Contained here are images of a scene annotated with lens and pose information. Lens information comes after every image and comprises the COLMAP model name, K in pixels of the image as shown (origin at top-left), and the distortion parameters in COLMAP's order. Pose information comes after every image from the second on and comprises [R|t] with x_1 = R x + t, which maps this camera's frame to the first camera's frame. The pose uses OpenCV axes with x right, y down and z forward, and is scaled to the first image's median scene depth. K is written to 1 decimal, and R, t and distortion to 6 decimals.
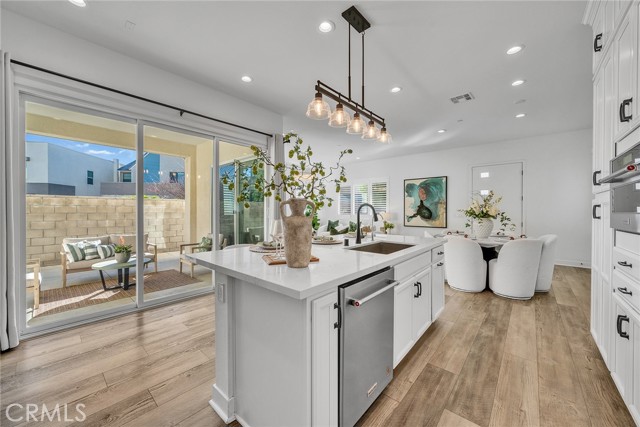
lens RADIAL K [[236.1, 0, 320.7], [0, 236.1, 212.0], [0, 0, 1]] dist [-0.006760, 0.000135]
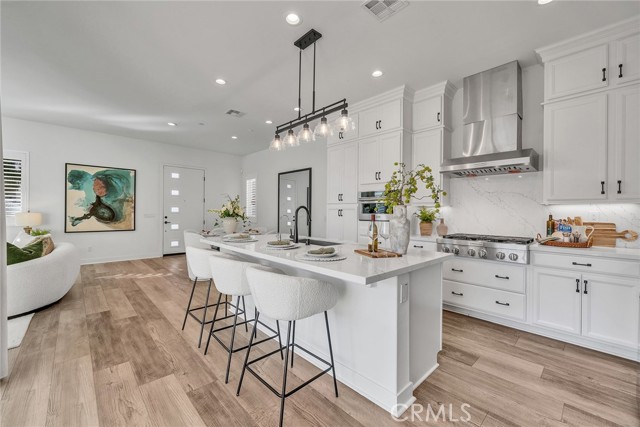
lens RADIAL K [[264.9, 0, 317.2], [0, 264.9, 213.2], [0, 0, 1]] dist [0.000055, -0.000194]
pose [[0.095135, -0.001928, 0.995462, -0.347241], [-0.004255, 0.999988, 0.002343, -0.000493], [-0.995455, -0.004459, 0.095126, 0.253876]]
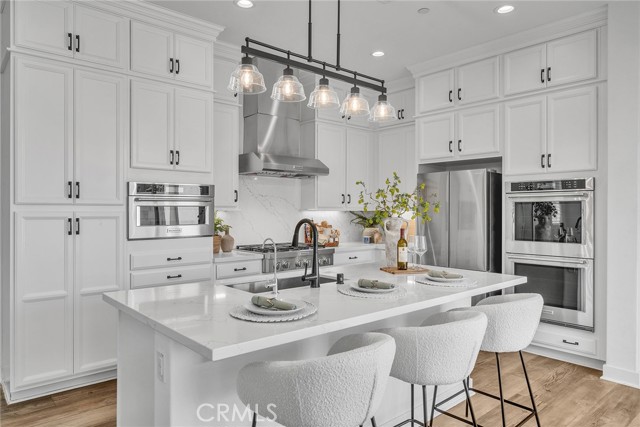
lens RADIAL K [[425.3, 0, 319.2], [0, 425.3, 214.9], [0, 0, 1]] dist [0.005150, -0.002470]
pose [[-0.992946, -0.005659, 0.118434, 0.002909], [-0.003485, 0.999822, 0.018560, -0.021205], [-0.118518, 0.018017, -0.992788, 0.673634]]
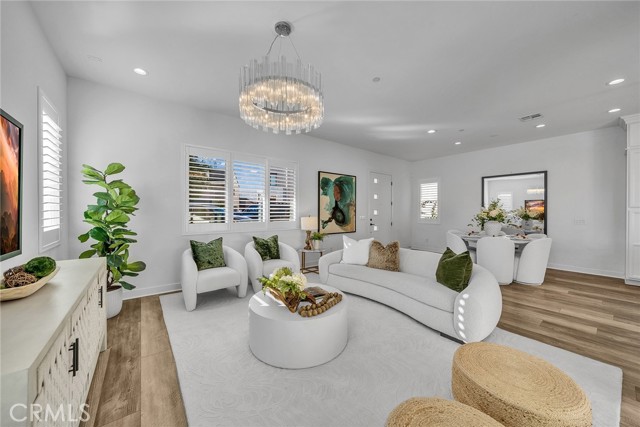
lens RADIAL K [[236.1, 0, 316.7], [0, 236.1, 209.0], [0, 0, 1]] dist [-0.006760, 0.000135]
pose [[0.194947, 0.013309, 0.980724, -0.387886], [0.000521, 0.999906, -0.013673, -0.011126], [-0.980814, 0.003177, 0.194922, 0.956755]]
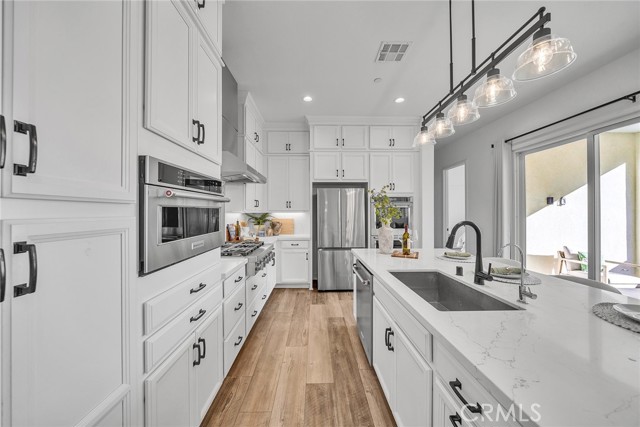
lens RADIAL K [[220.0, 0, 314.5], [0, 220.0, 211.4], [0, 0, 1]] dist [-0.013450, 0.000090]
pose [[-0.749031, -0.005659, -0.662511, 0.286090], [-0.007683, 0.999970, 0.000145, -0.018936], [0.662490, 0.005199, -0.749052, 0.371060]]
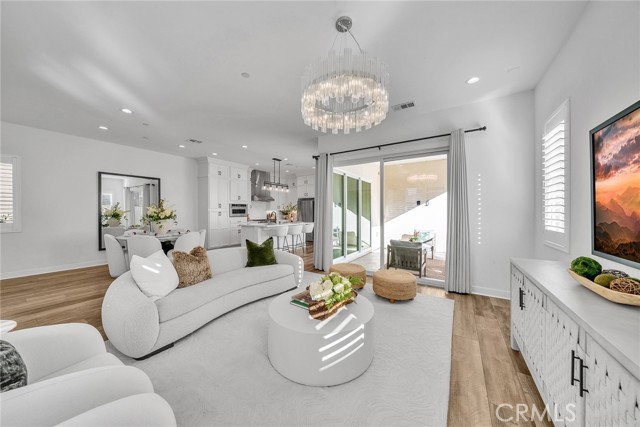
lens RADIAL K [[220.0, 0, 319.6], [0, 220.0, 211.9], [0, 0, 1]] dist [-0.013450, 0.000090]
pose [[-0.987586, -0.002860, -0.157055, 0.006123], [-0.004728, 0.999922, 0.011527, -0.022828], [0.157010, 0.012126, -0.987523, 1.366665]]
